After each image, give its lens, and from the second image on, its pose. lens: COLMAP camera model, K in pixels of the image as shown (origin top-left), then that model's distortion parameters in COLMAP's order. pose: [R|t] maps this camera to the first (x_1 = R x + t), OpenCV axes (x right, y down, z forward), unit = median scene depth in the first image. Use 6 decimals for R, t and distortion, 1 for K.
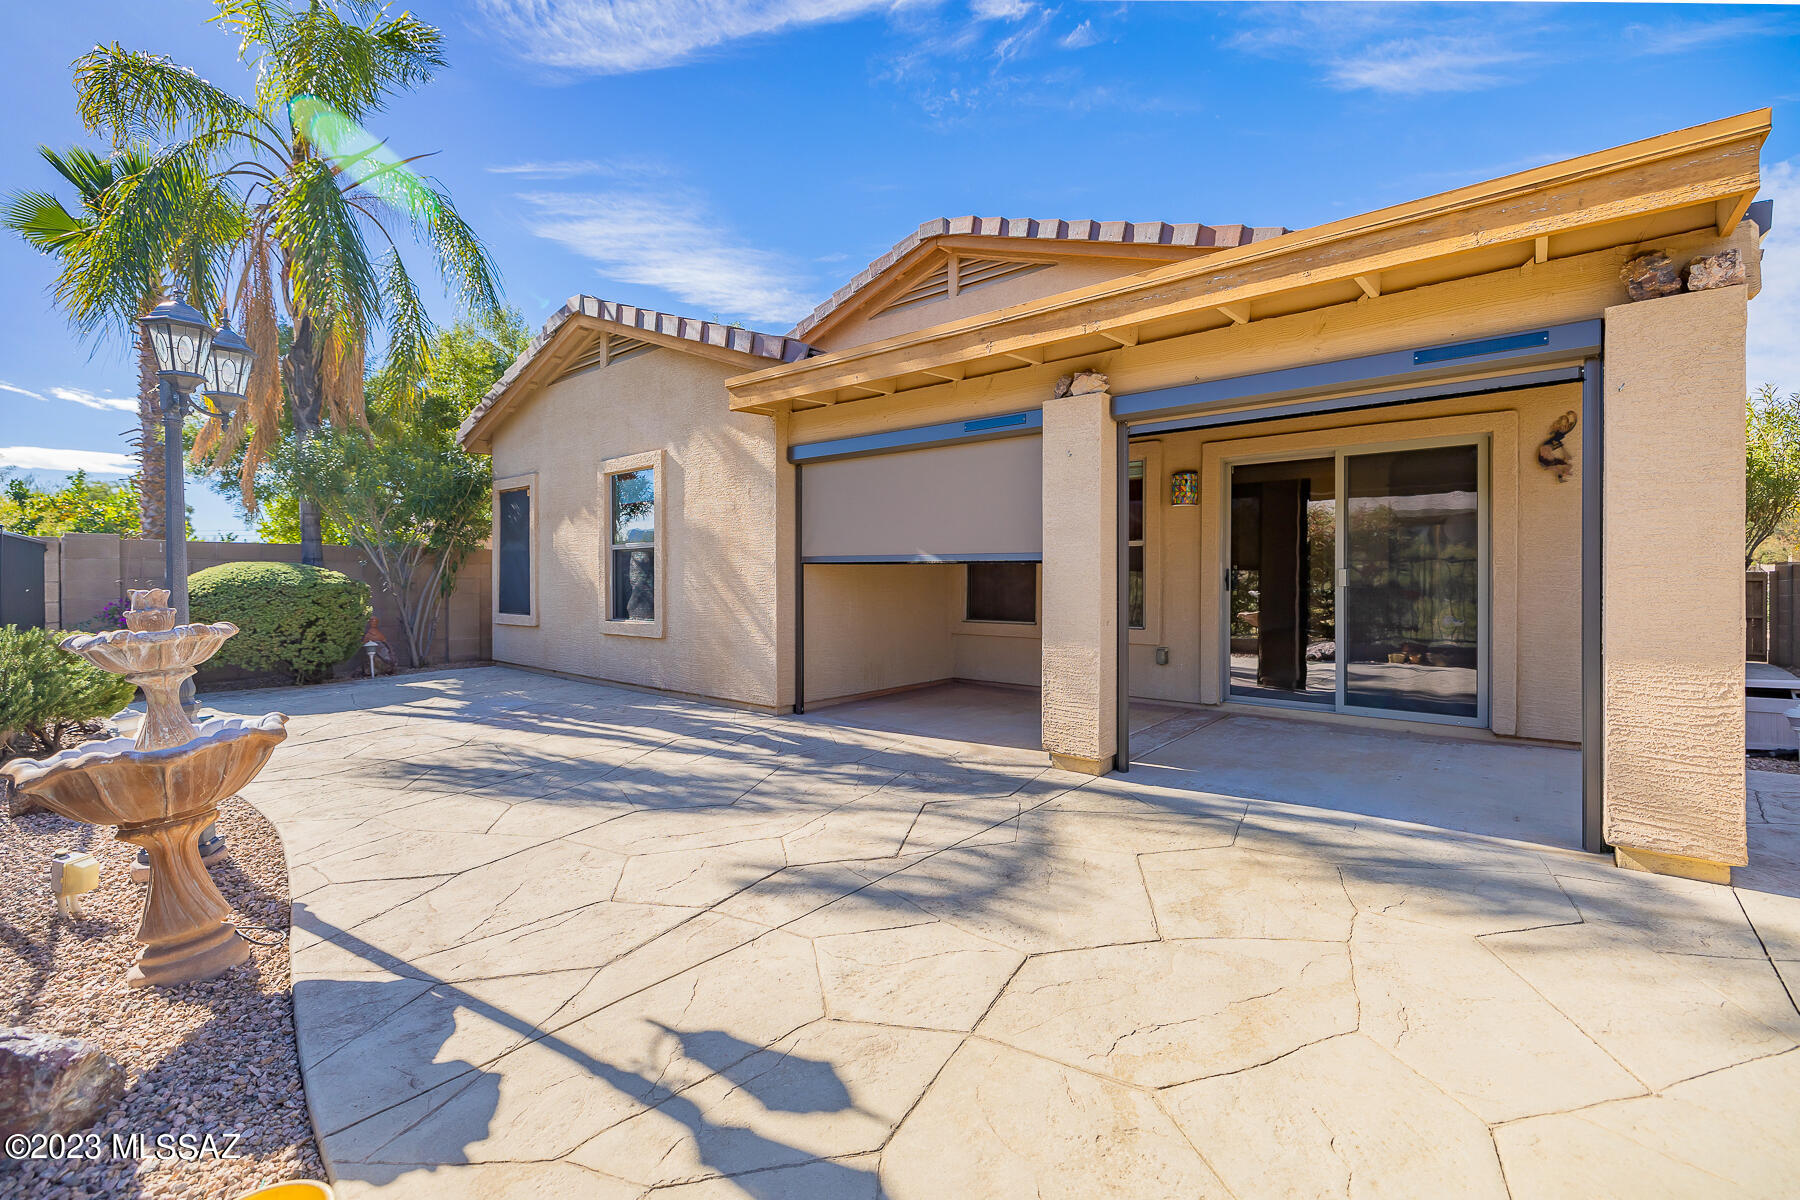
lens RADIAL K [[664.9, 0, 912.9], [0, 664.9, 559.9], [0, 0, 1]] dist [0.001519, -0.000485]
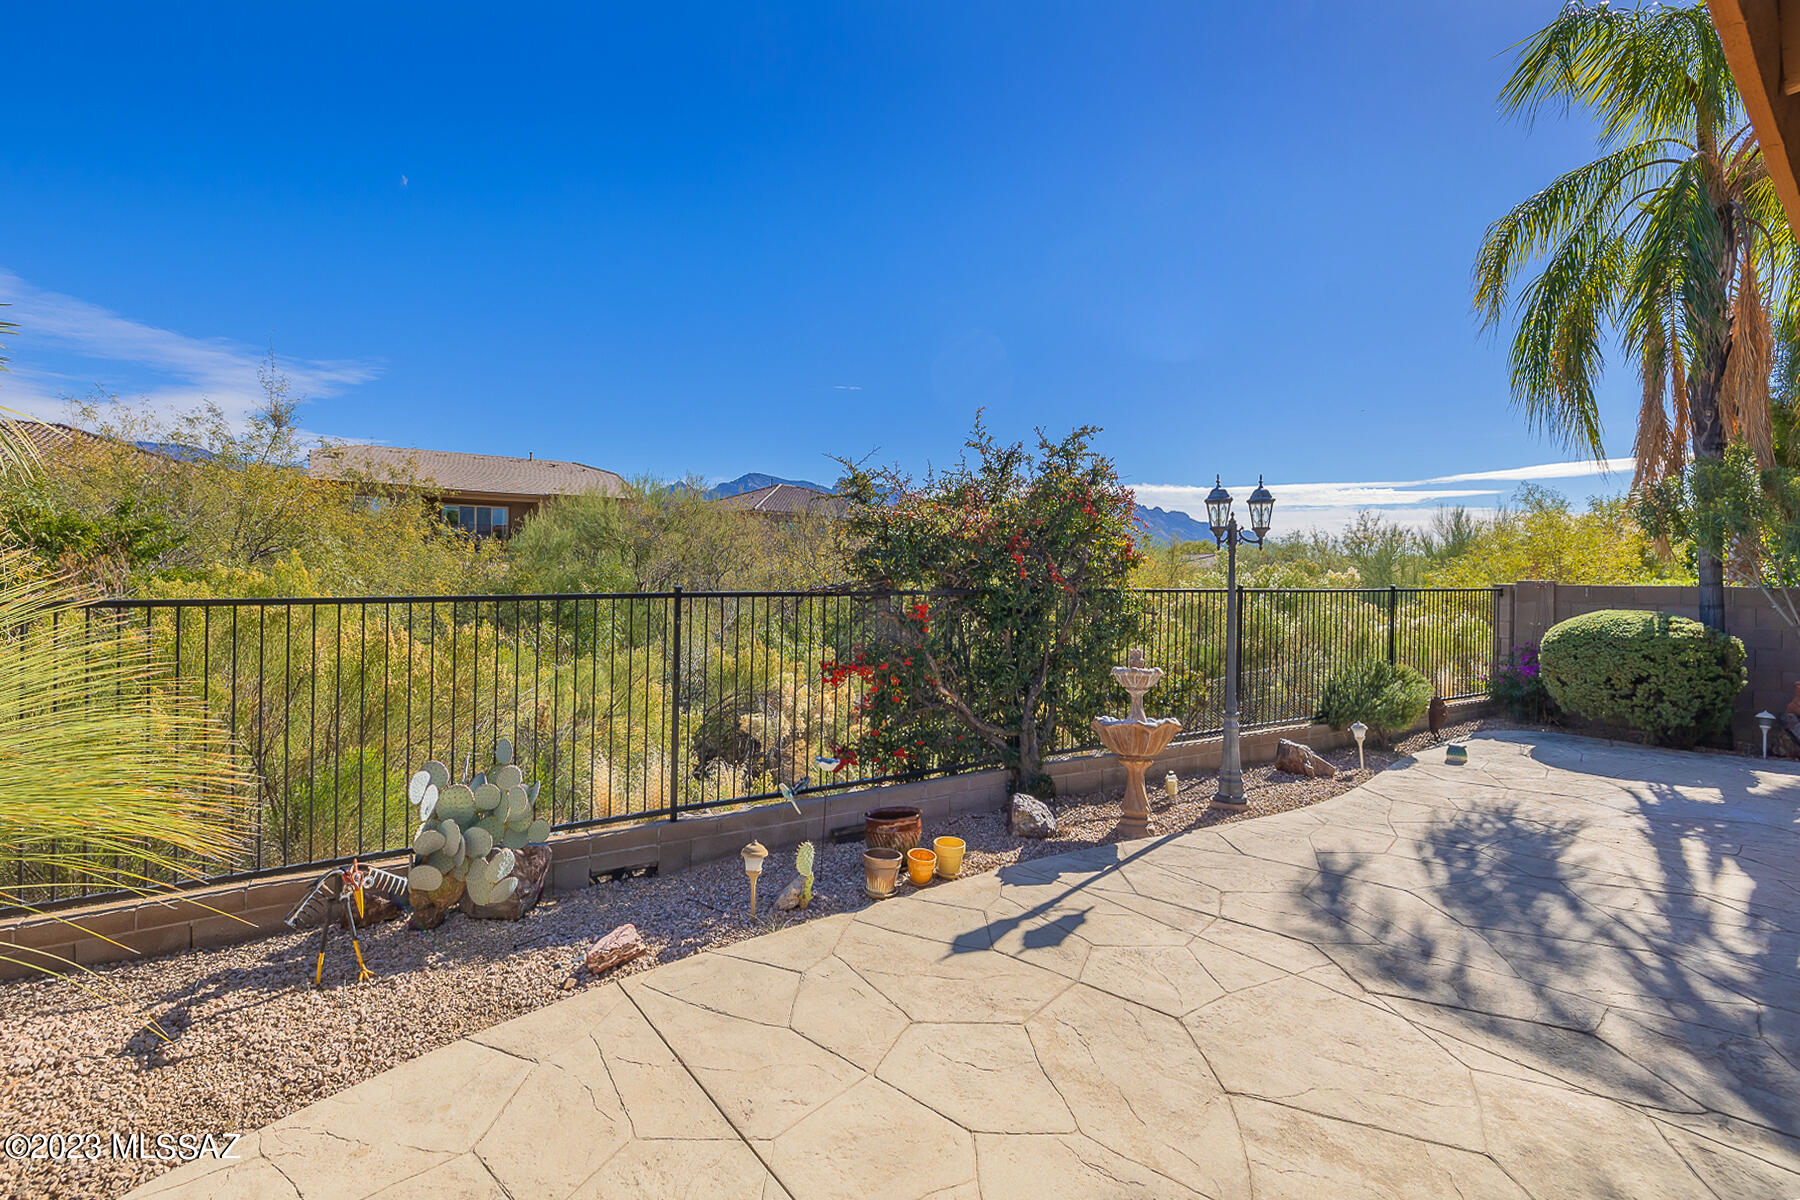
lens RADIAL K [[879.4, 0, 900.0], [0, 879.4, 600.0], [0, 0, 1]] dist [0.003602, 0.000580]
pose [[-0.191082, 0.021717, -0.981334, 0.585500], [0.008674, 0.999754, 0.020436, -0.058333], [0.981536, -0.004607, -0.191223, 0.270419]]
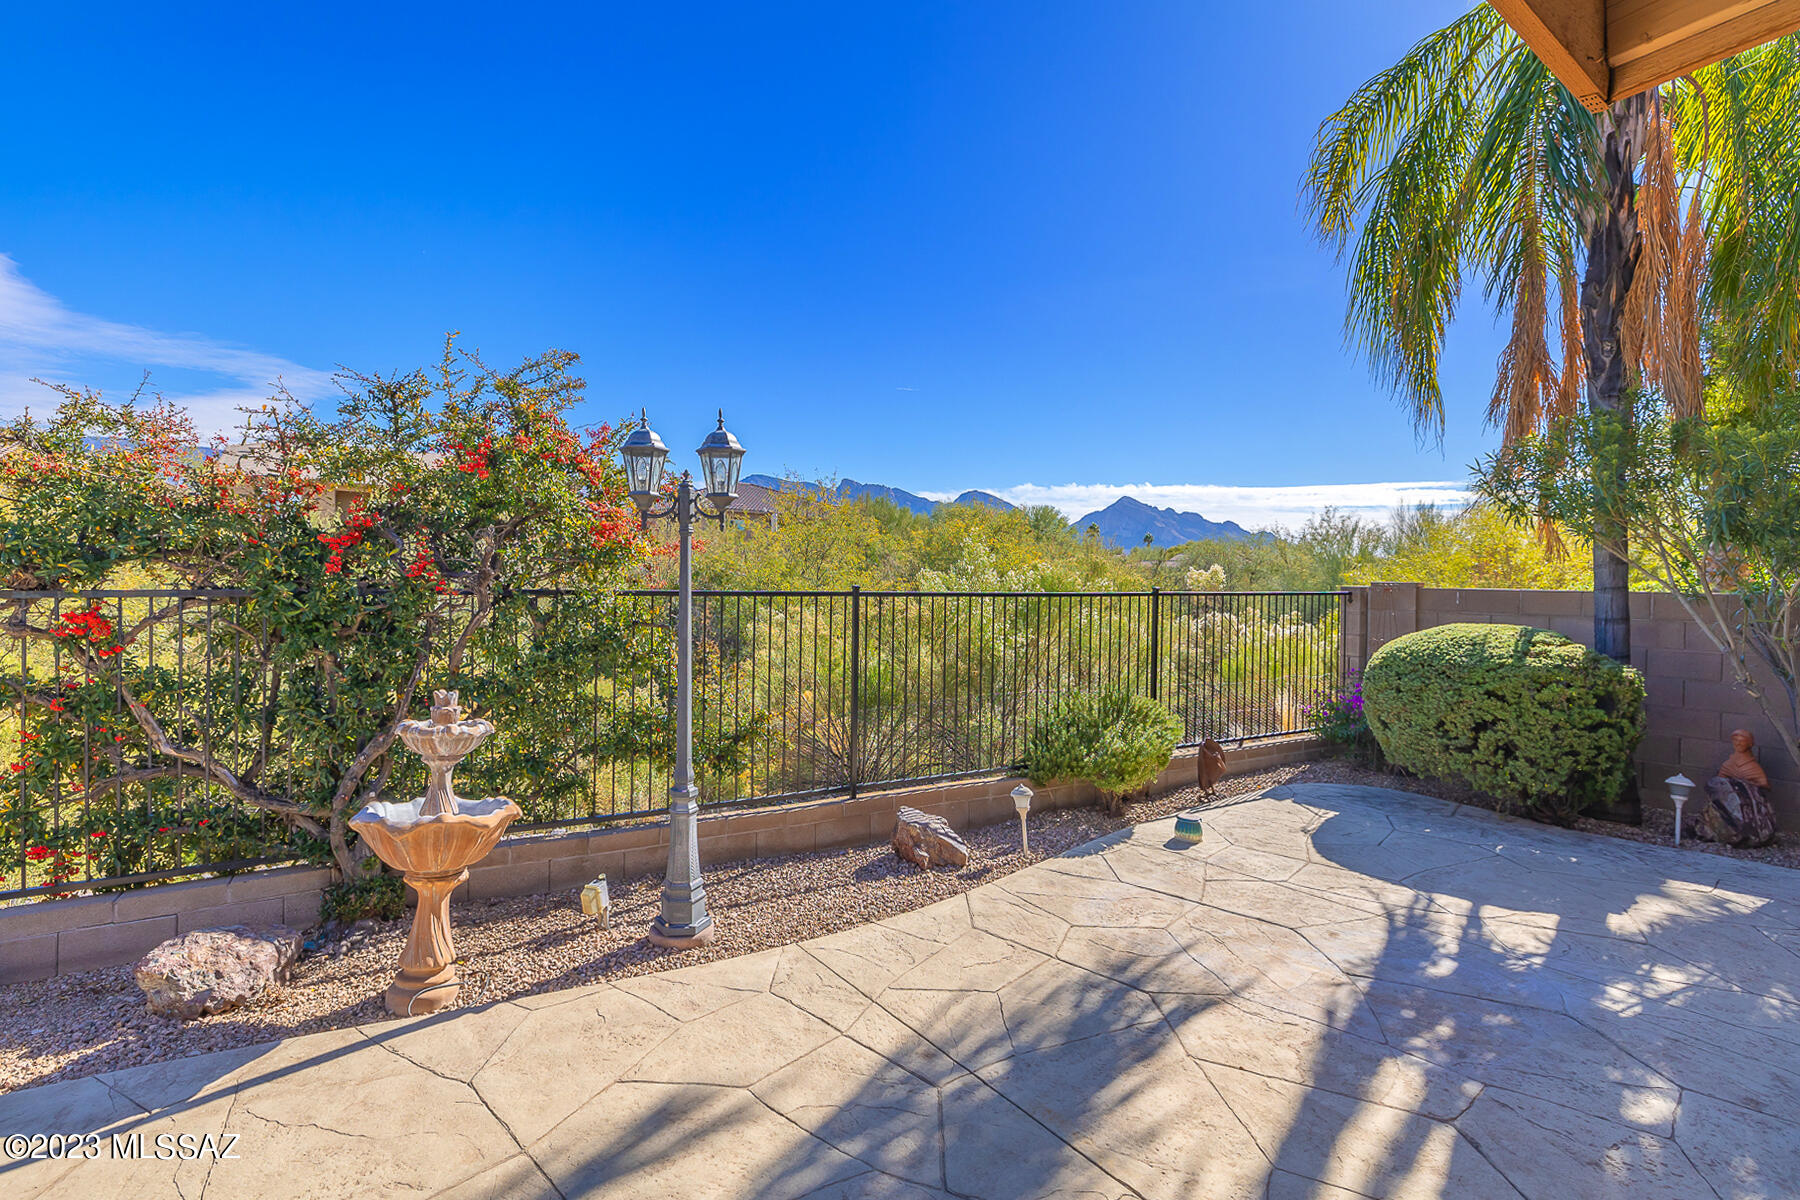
lens RADIAL K [[860.7, 0, 813.4], [0, 860.7, 595.4], [0, 0, 1]] dist [0.000612, 0.000534]
pose [[-0.273412, 0.019570, -0.961698, 0.077987], [0.001593, 0.999801, 0.019893, -0.056358], [0.961896, 0.003907, -0.273389, 0.725018]]
